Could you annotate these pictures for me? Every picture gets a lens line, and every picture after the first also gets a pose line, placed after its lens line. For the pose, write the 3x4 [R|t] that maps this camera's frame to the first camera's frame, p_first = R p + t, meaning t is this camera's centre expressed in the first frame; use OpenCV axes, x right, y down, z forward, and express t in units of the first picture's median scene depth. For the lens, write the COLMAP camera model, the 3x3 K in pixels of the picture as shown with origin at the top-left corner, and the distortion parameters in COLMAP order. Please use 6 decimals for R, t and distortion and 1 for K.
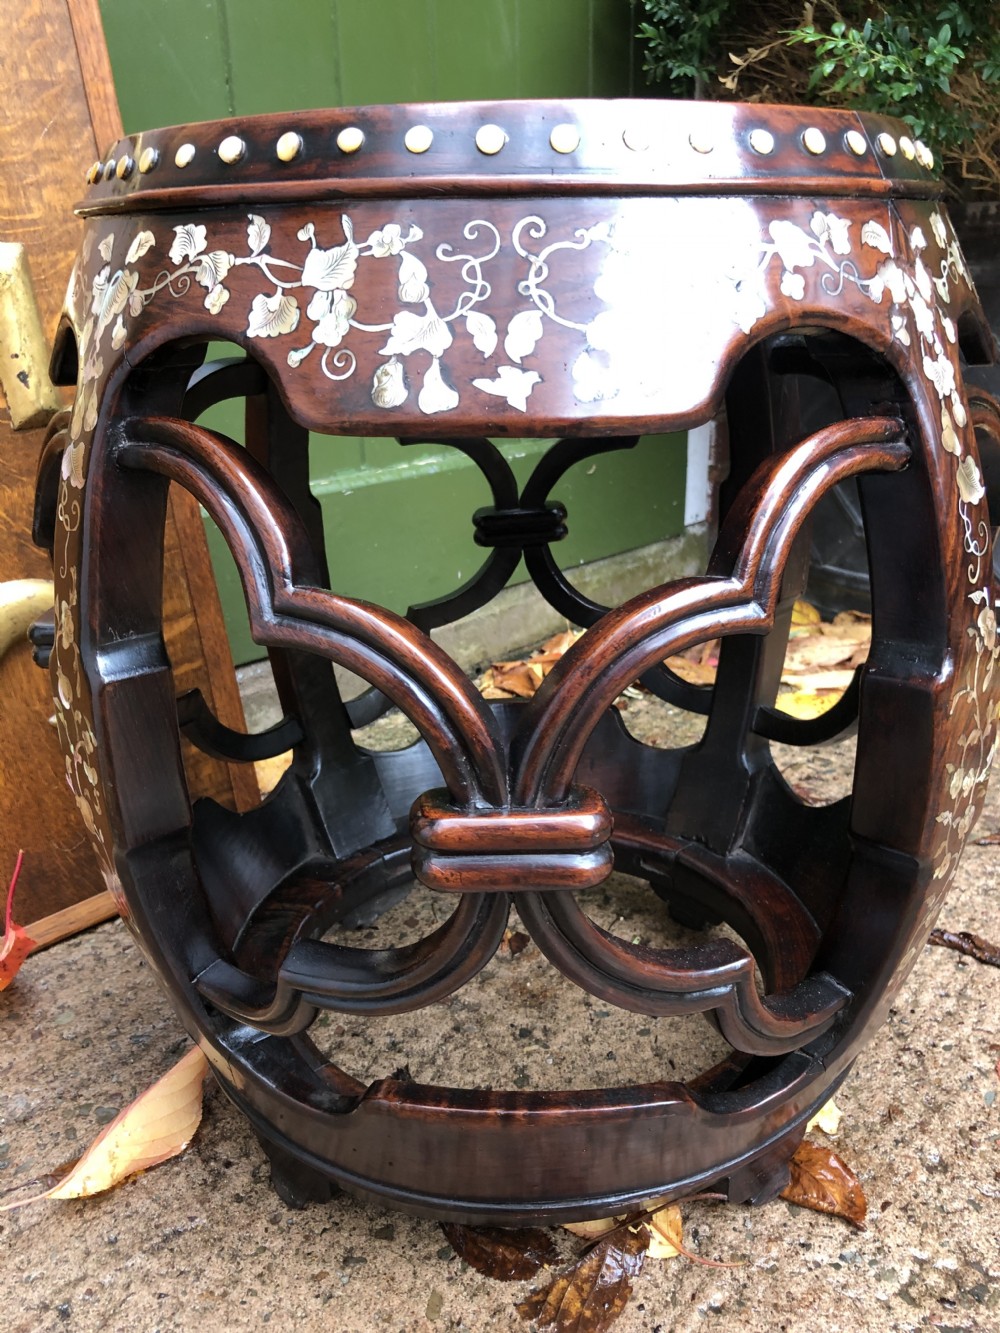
lens RADIAL K [[1106.1, 0, 495.6], [0, 1106.1, 658.4], [0, 0, 1]] dist [-0.002128, 0.003878]
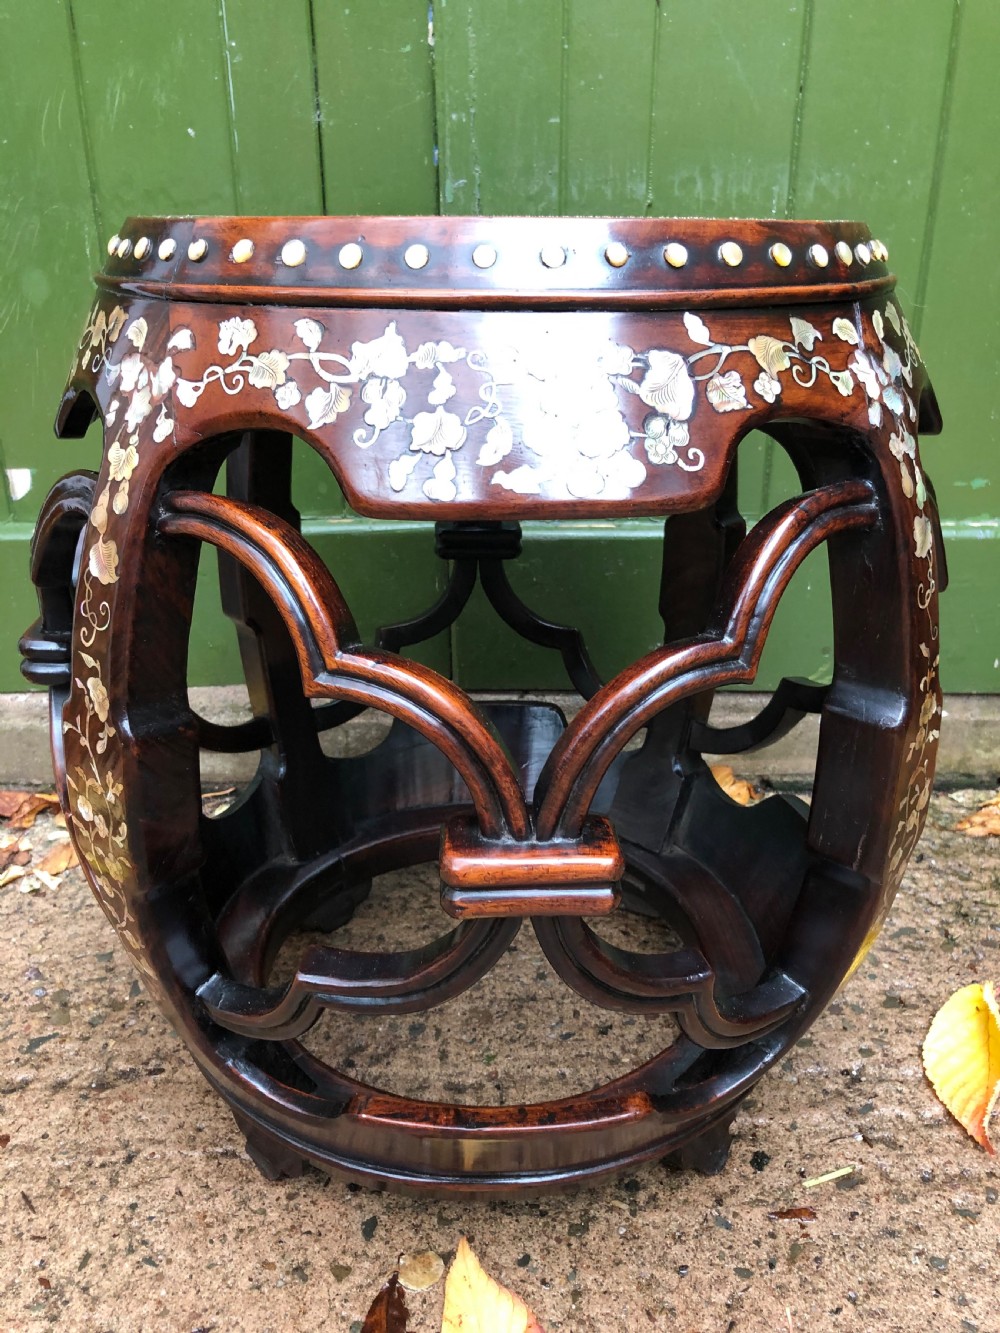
lens RADIAL K [[1086.5, 0, 500.4], [0, 1086.5, 664.2], [0, 0, 1]] dist [0.073585, -0.123720]
pose [[0.073048, 0.394049, -0.916182, 1.700314], [-0.349334, 0.870549, 0.346569, -0.666581], [0.934146, 0.294737, 0.201247, 1.345729]]
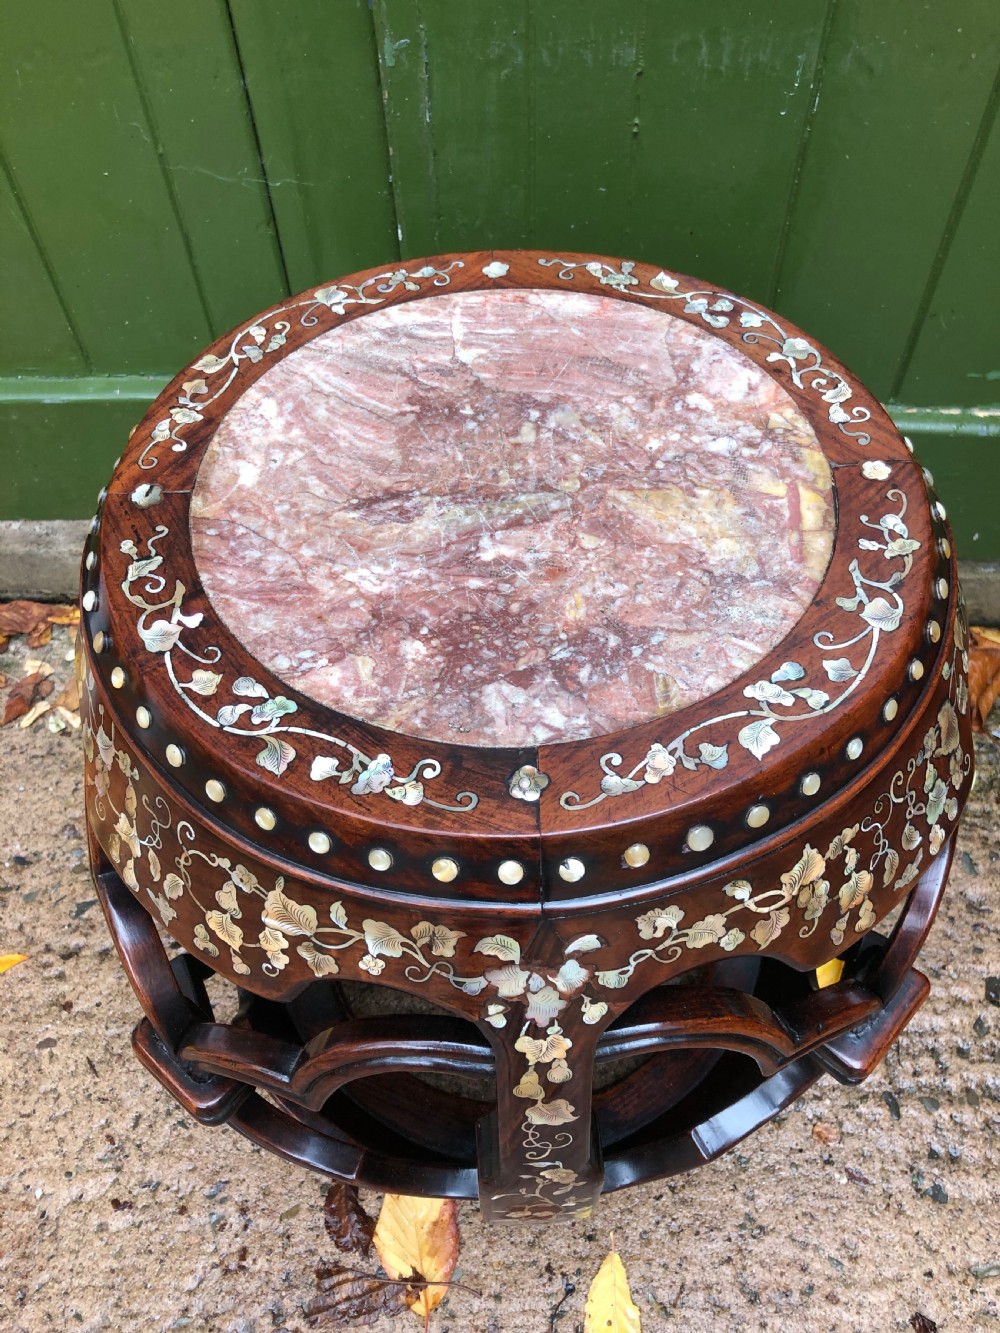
lens RADIAL K [[1080.6, 0, 500.8], [0, 1080.6, 671.0], [0, 0, 1]] dist [0.102644, -0.292330]
pose [[0.751722, 0.530337, -0.391990, 0.667609], [-0.219379, 0.761636, 0.609741, -1.320544], [0.621922, -0.372361, 0.688883, 0.433356]]
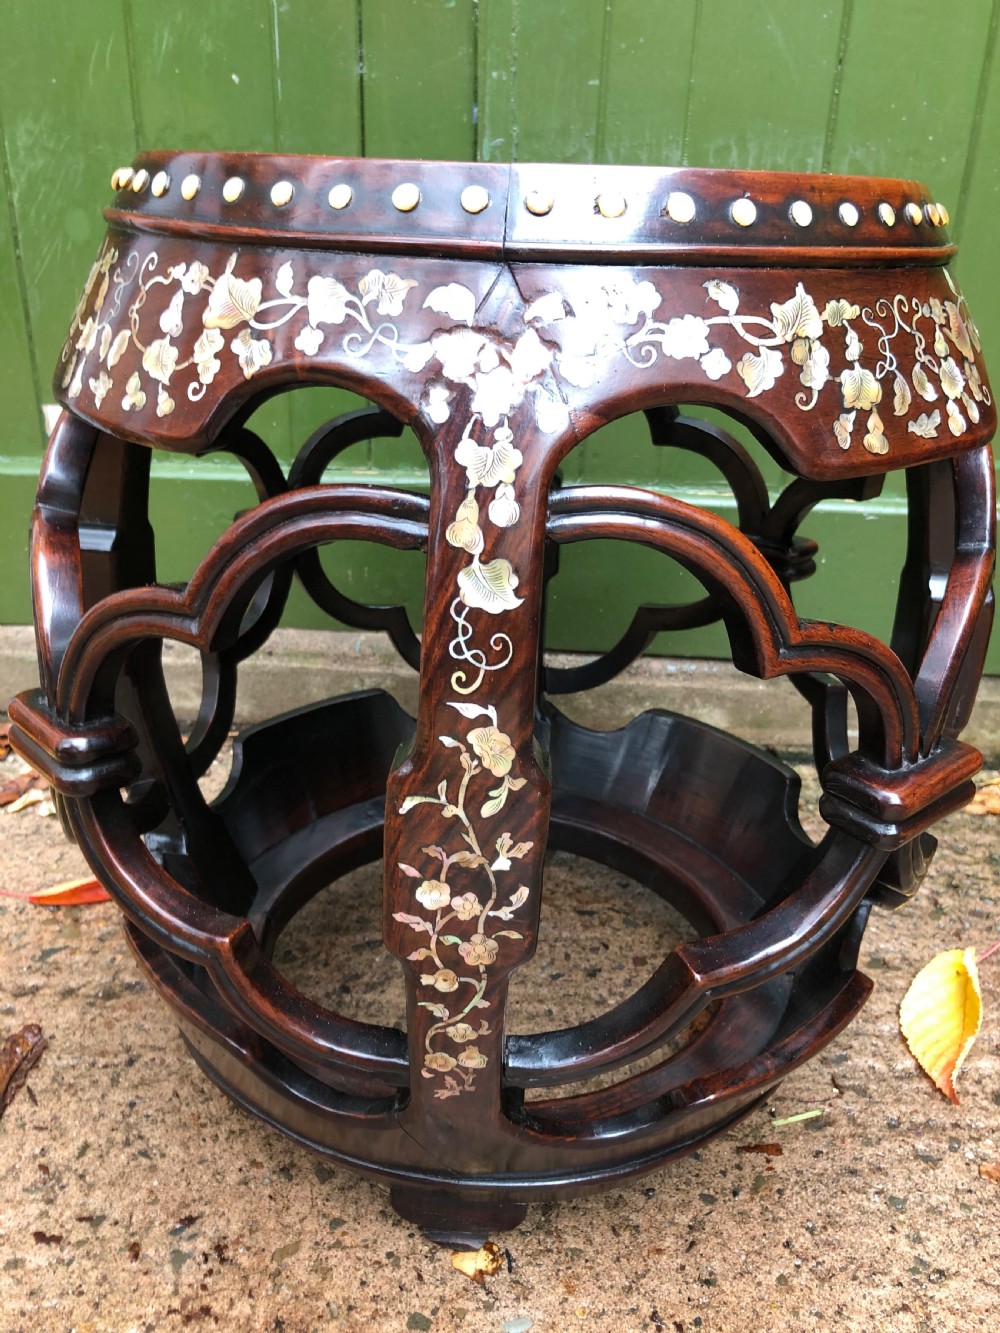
lens RADIAL K [[1099.1, 0, 506.5], [0, 1099.1, 669.0], [0, 0, 1]] dist [0.058347, -0.139189]
pose [[0.675250, 0.335638, -0.656799, 1.199488], [-0.301142, 0.938322, 0.169900, -0.288798], [0.673313, 0.083065, 0.734676, 0.408201]]
